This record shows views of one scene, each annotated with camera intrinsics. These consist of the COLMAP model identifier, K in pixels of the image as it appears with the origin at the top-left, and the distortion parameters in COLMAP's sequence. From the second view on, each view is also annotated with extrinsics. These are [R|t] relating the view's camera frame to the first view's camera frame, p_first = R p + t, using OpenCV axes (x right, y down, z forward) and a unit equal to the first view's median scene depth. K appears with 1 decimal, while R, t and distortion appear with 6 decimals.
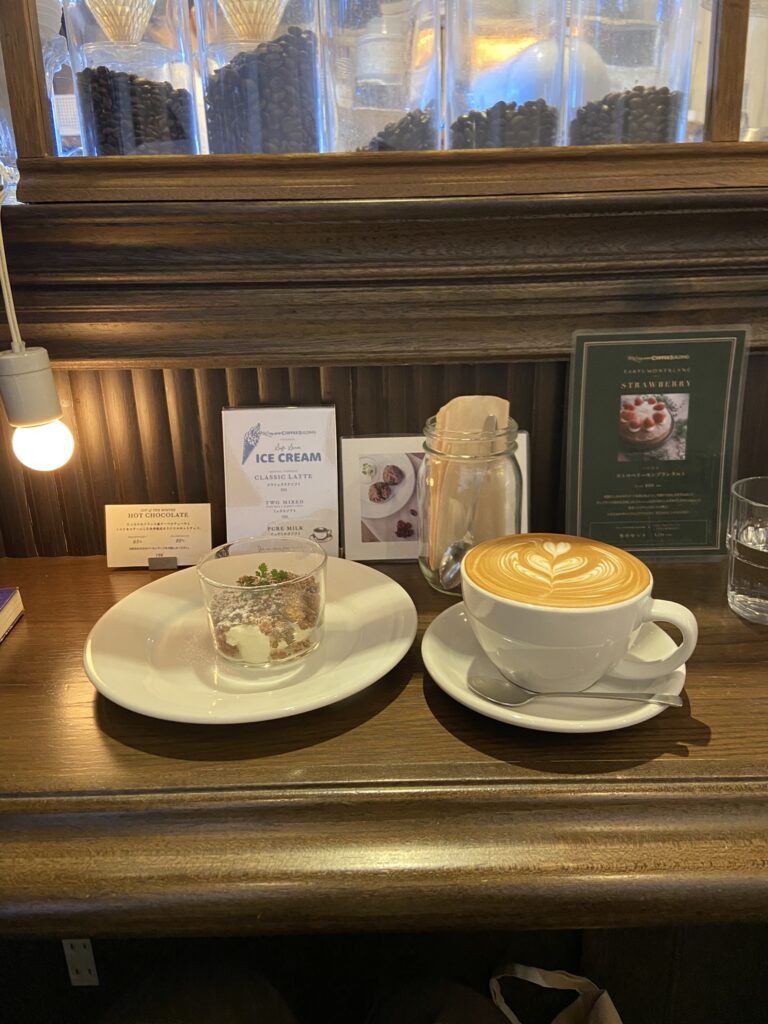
lens RADIAL K [[756.4, 0, 384.4], [0, 756.4, 504.1], [0, 0, 1]] dist [0.096869, -0.150130]
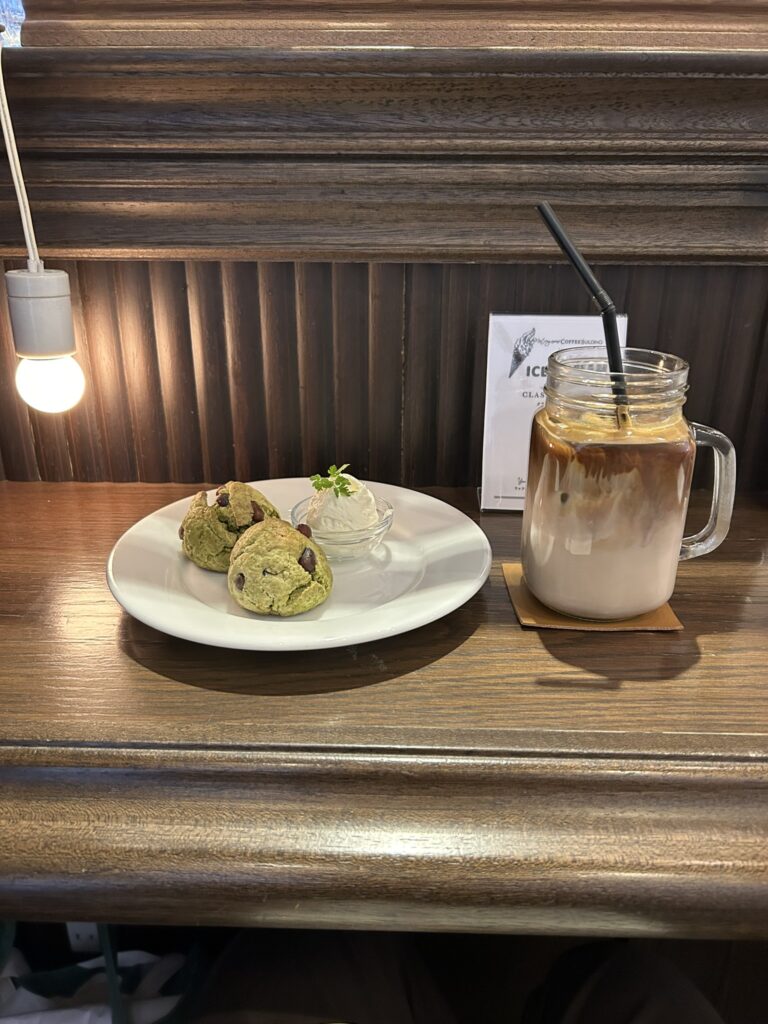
lens RADIAL K [[793.3, 0, 384.0], [0, 793.3, 512.0], [0, 0, 1]] dist [-0.011631, -0.008593]
pose [[0.998970, 0.038231, -0.024438, -0.040416], [-0.036773, 0.997664, 0.057564, 0.046812], [0.026581, -0.056606, 0.998043, 0.122812]]
